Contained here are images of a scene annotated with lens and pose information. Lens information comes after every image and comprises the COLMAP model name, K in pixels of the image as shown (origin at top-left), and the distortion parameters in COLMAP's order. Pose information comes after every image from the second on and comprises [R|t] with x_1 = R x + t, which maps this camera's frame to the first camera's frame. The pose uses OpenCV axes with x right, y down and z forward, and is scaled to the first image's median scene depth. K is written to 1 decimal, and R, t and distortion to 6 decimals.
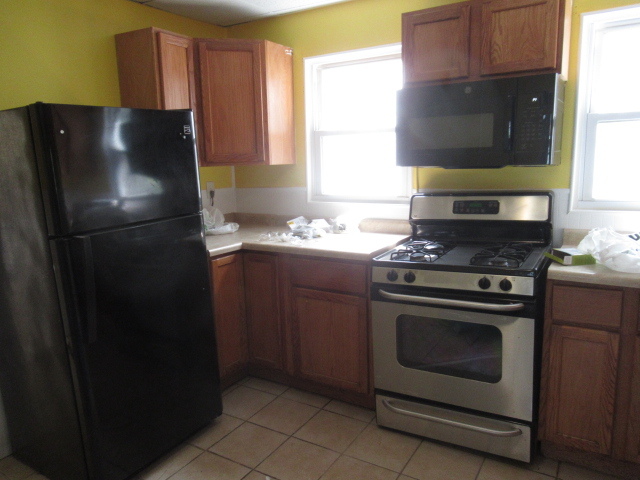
lens RADIAL K [[480.2, 0, 320.3], [0, 480.2, 241.2], [0, 0, 1]] dist [0.001560, 0.000657]
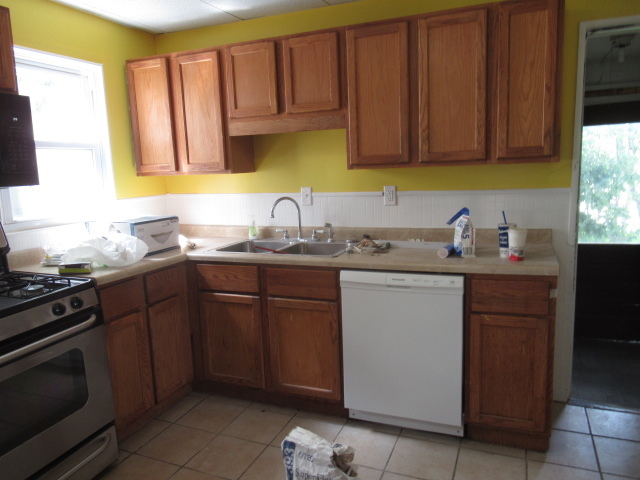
lens RADIAL K [[480.2, 0, 319.9], [0, 480.2, 239.5], [0, 0, 1]] dist [0.001560, 0.000657]
pose [[-0.147175, -0.119161, 0.981906, -0.647014], [0.215498, 0.965006, 0.149411, -0.075588], [-0.965350, 0.233589, -0.116346, 0.600291]]
